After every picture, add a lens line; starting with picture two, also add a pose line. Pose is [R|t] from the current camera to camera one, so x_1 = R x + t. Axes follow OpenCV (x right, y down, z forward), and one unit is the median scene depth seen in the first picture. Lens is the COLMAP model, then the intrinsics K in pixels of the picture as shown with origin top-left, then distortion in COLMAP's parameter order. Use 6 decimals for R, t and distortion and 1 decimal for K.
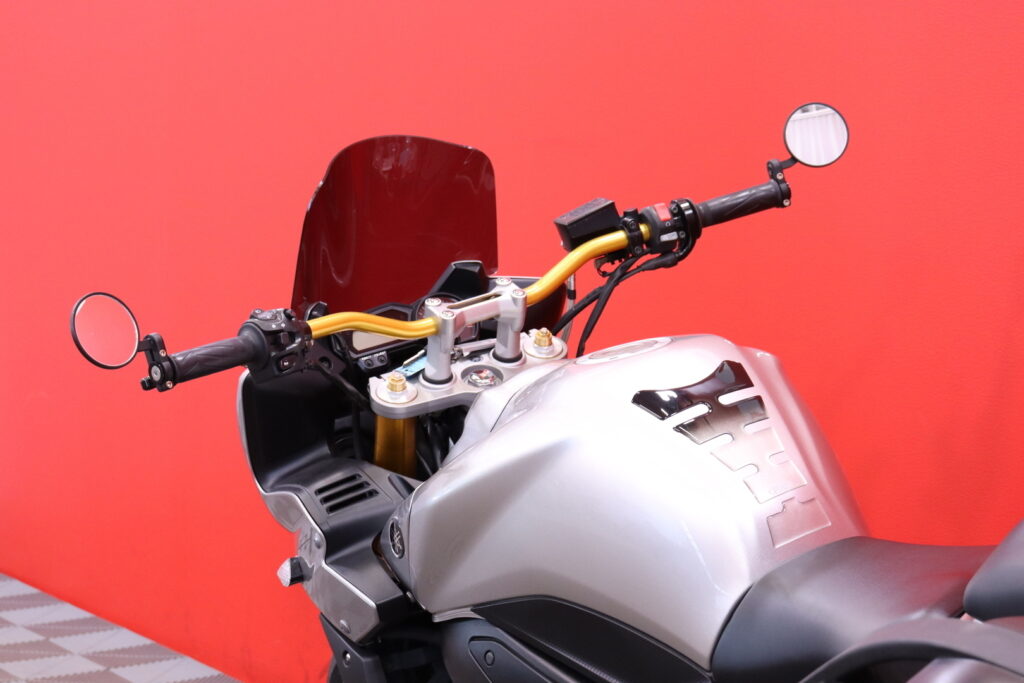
lens RADIAL K [[2122.5, 0, 488.2], [0, 2122.5, 391.2], [0, 0, 1]] dist [0.306091, 0.000000]
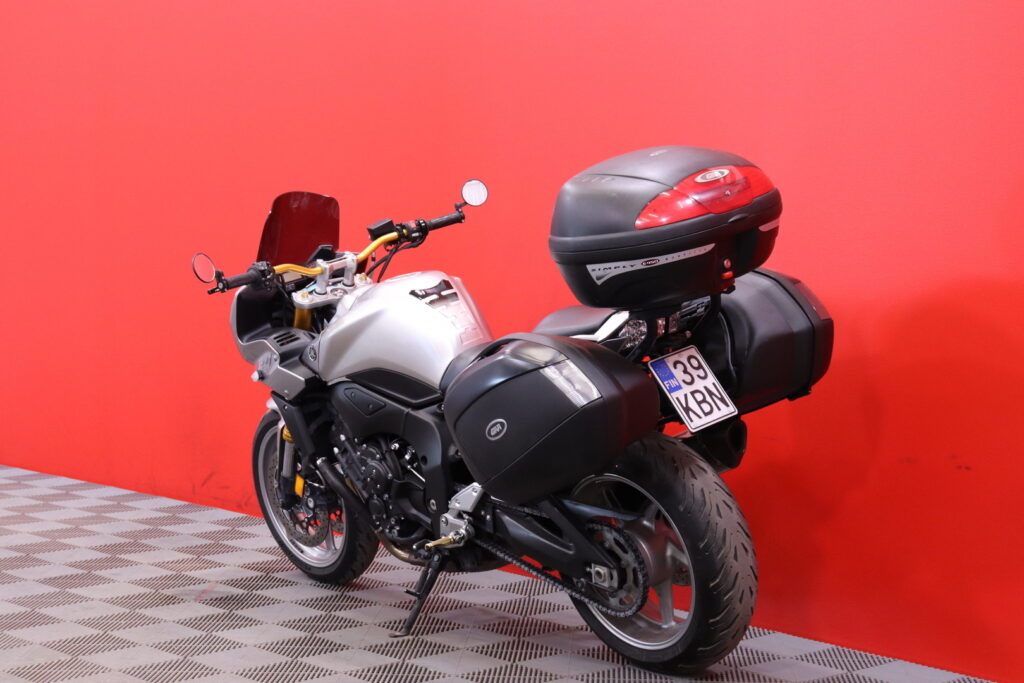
lens RADIAL K [[1930.5, 0, 512.8], [0, 1930.5, 343.7], [0, 0, 1]] dist [0.135126, 0.000000]
pose [[0.985412, -0.008584, 0.169968, -0.182208], [0.013822, 0.999464, -0.029662, 0.119284], [-0.169622, 0.031579, 0.985003, -1.185041]]
